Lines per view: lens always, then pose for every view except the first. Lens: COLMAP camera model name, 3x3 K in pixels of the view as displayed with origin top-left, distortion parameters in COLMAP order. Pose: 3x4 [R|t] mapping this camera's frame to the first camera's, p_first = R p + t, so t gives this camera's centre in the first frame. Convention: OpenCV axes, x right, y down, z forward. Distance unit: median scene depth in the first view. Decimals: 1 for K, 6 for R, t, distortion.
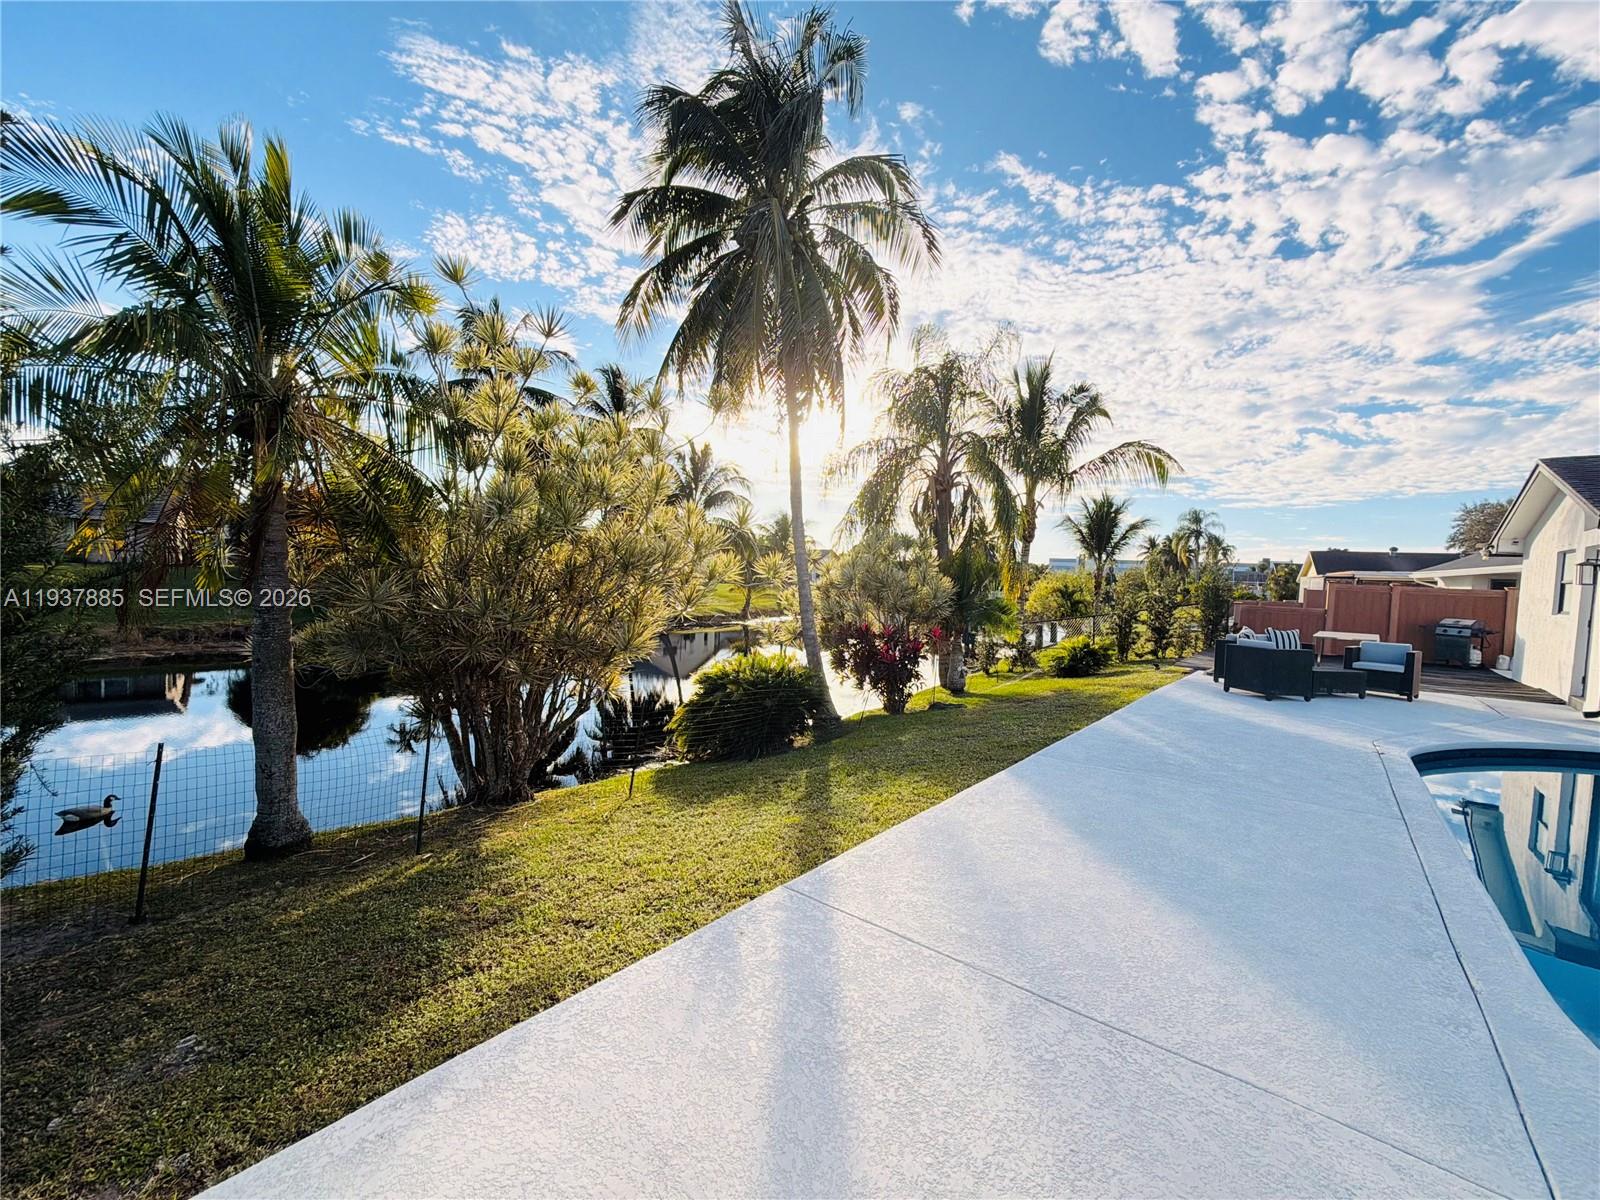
lens RADIAL K [[626.9, 0, 792.2], [0, 626.9, 601.4], [0, 0, 1]] dist [-0.001828, -0.000767]
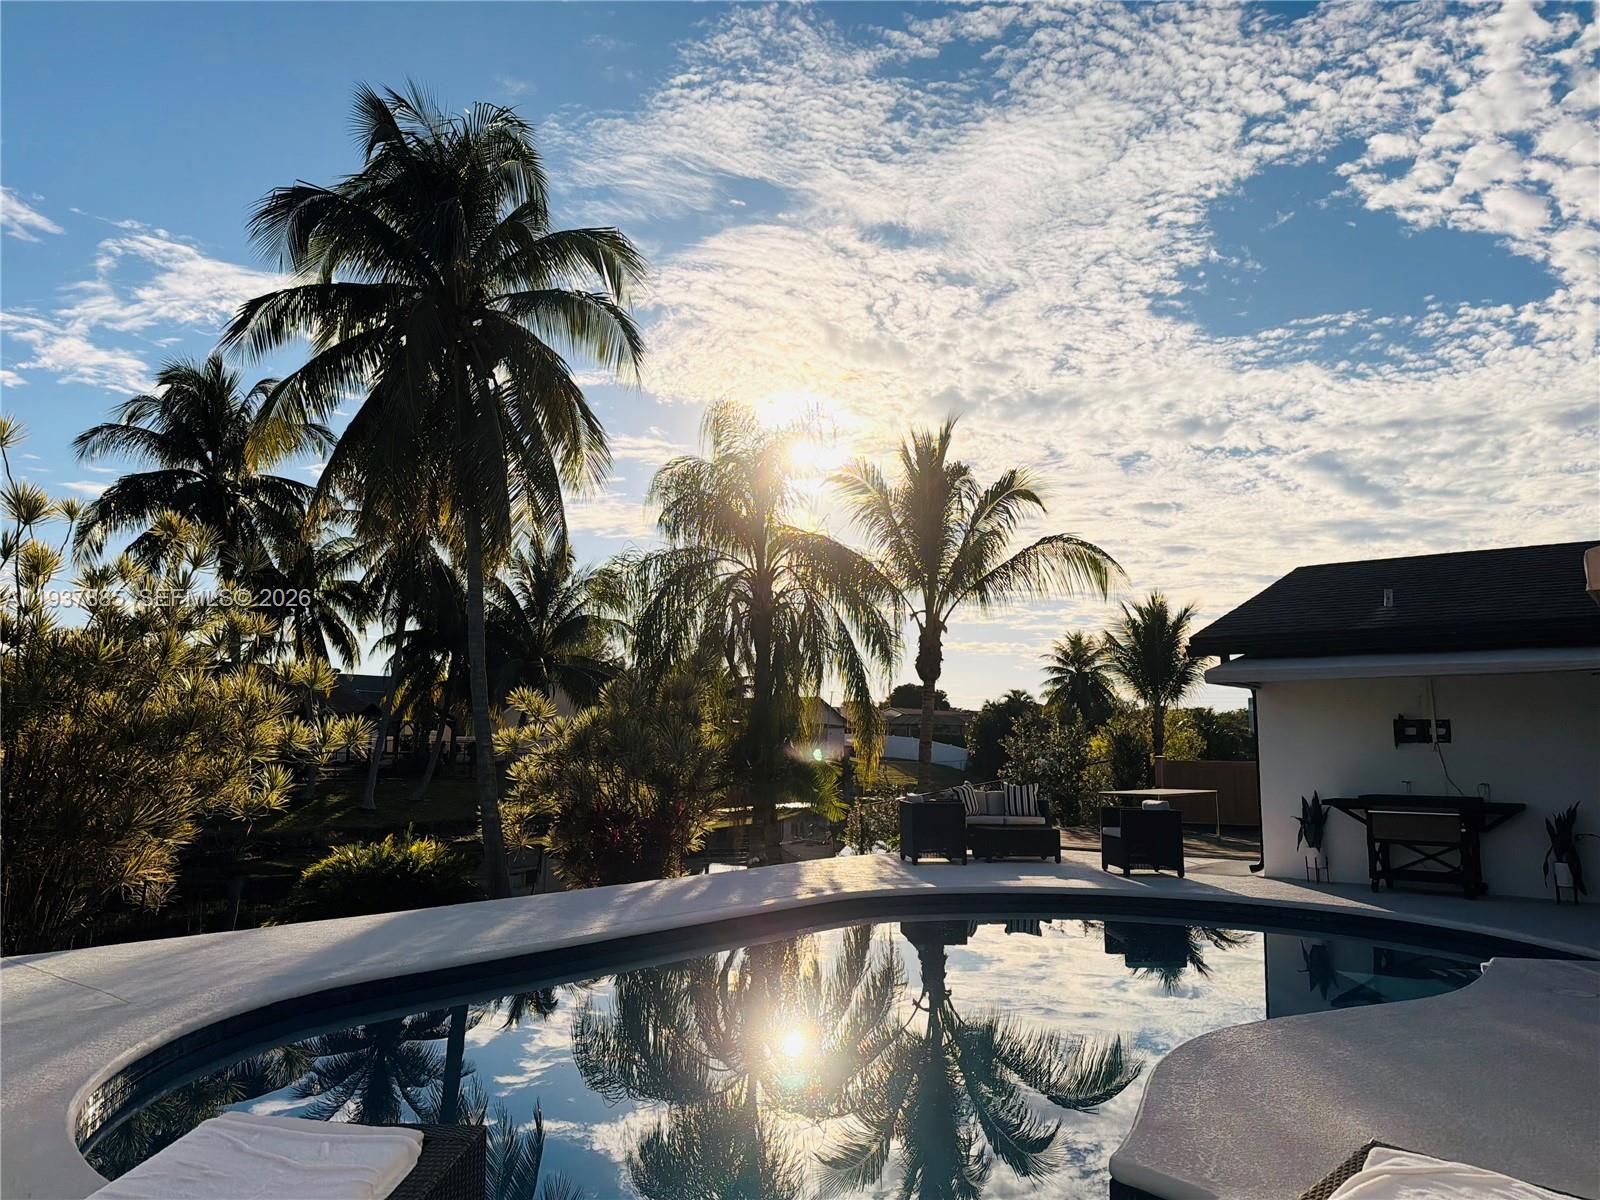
lens RADIAL K [[1096.7, 0, 791.9], [0, 1096.7, 609.0], [0, 0, 1]] dist [0.044998, -0.063653]
pose [[0.999081, -0.039608, -0.016403, 0.263579], [0.036329, 0.985357, -0.166586, 0.023354], [0.022761, 0.165837, 0.985890, -0.220658]]
